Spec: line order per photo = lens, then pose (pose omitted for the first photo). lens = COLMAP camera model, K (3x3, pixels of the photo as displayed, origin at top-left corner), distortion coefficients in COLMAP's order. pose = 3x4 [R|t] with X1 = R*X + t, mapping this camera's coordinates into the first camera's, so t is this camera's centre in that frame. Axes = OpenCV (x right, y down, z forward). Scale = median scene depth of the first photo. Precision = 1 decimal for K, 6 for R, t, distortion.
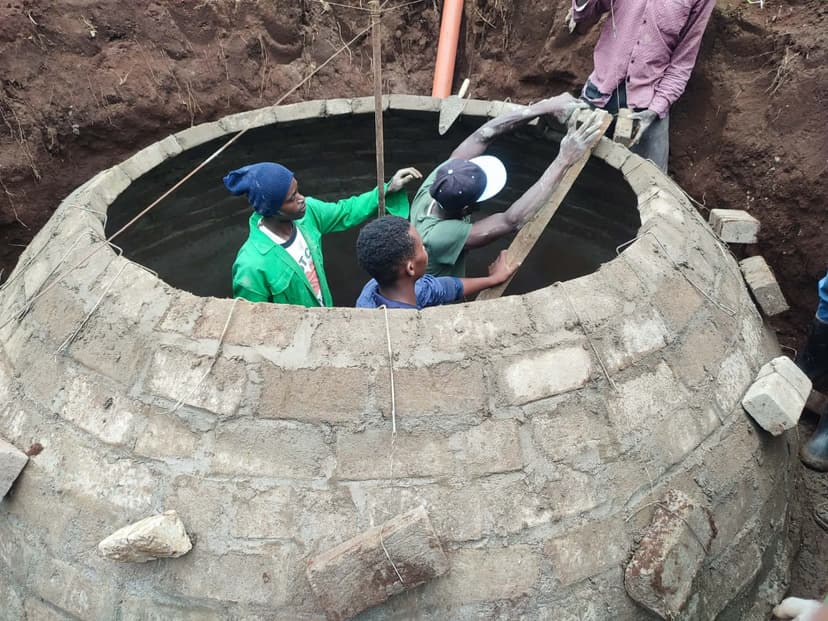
lens RADIAL K [[590.8, 0, 414.0], [0, 590.8, 310.5], [0, 0, 1]] dist [0.028095, -0.021077]
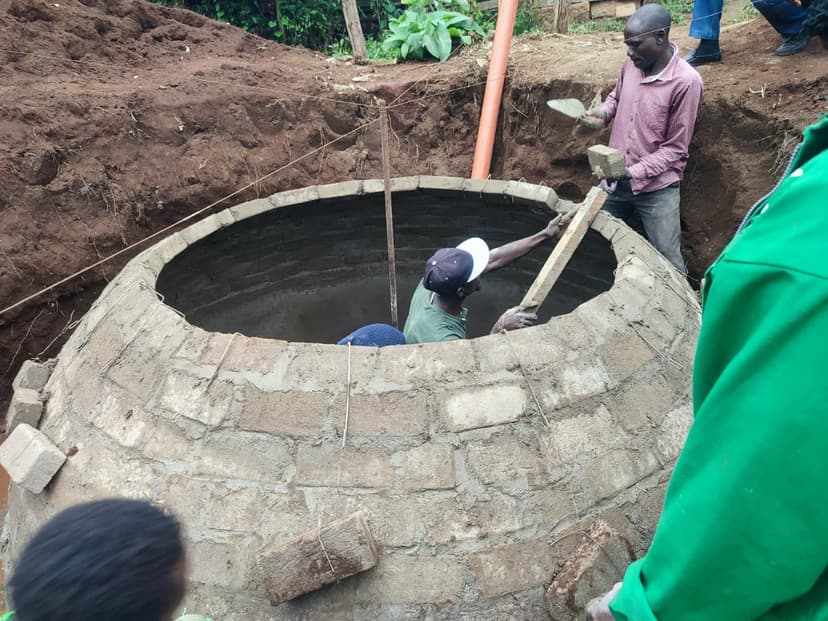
lens RADIAL K [[590.8, 0, 414.0], [0, 590.8, 310.5], [0, 0, 1]] dist [0.028095, -0.021077]
pose [[0.990578, 0.027743, -0.134110, 0.230133], [-0.044680, 0.991152, -0.124988, 0.068823], [0.129456, 0.129802, 0.983053, -0.164830]]
